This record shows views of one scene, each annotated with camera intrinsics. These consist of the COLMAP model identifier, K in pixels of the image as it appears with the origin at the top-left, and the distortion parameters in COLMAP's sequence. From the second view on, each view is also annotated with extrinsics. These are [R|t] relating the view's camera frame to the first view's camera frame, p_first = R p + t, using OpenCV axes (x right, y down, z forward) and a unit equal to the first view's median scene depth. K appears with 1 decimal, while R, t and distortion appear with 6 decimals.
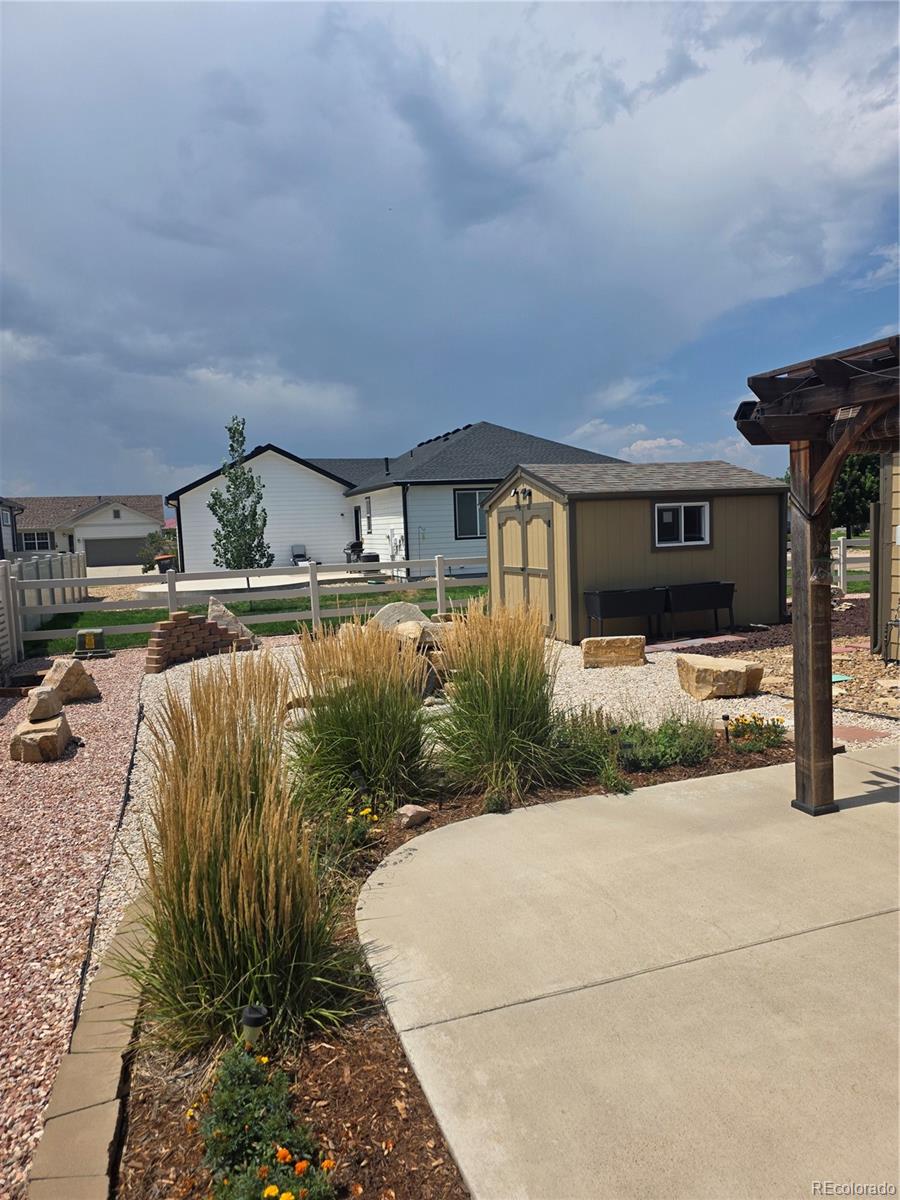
lens RADIAL K [[796.6, 0, 450.0], [0, 796.6, 600.0], [0, 0, 1]] dist [0.075052, -0.079848]
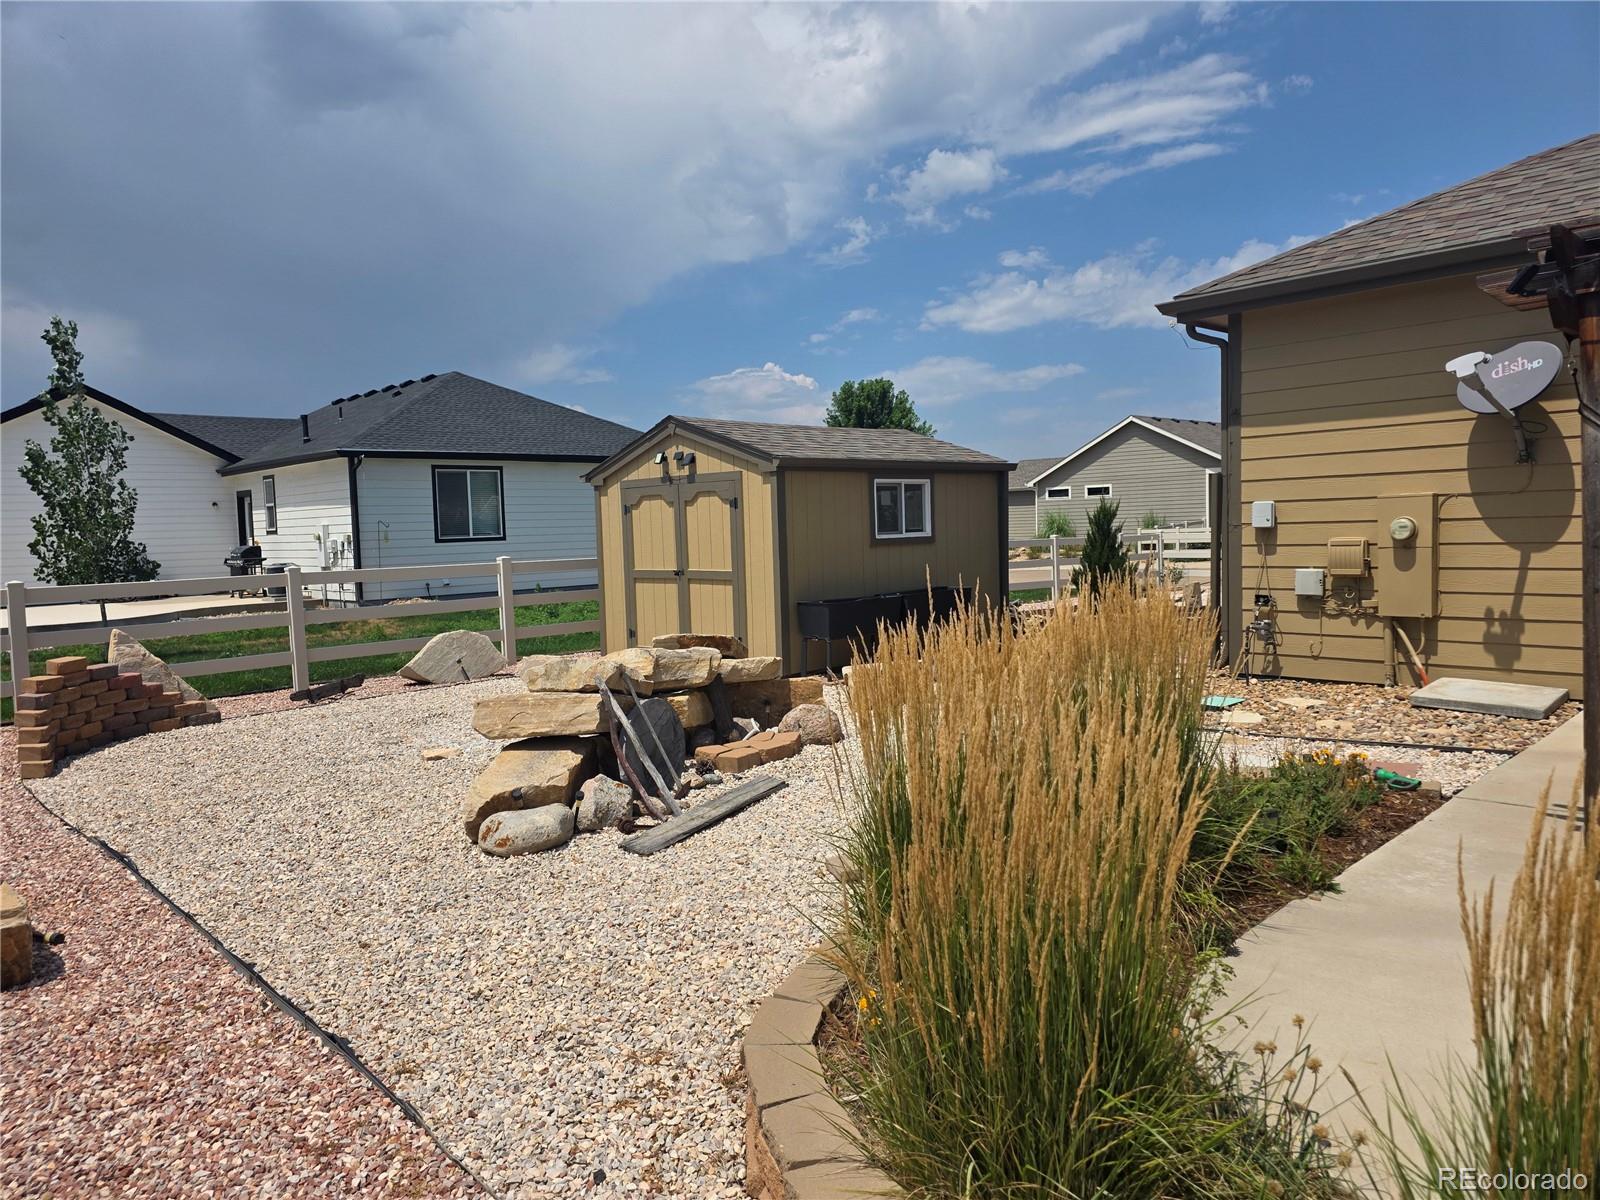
lens RADIAL K [[1062.1, 0, 800.0], [0, 1062.1, 600.0], [0, 0, 1]] dist [0.075052, -0.079848]
pose [[0.911891, -0.018004, 0.410039, -0.178748], [0.031497, 0.999161, -0.026177, 0.010207], [-0.409223, 0.036785, 0.911692, 0.149485]]
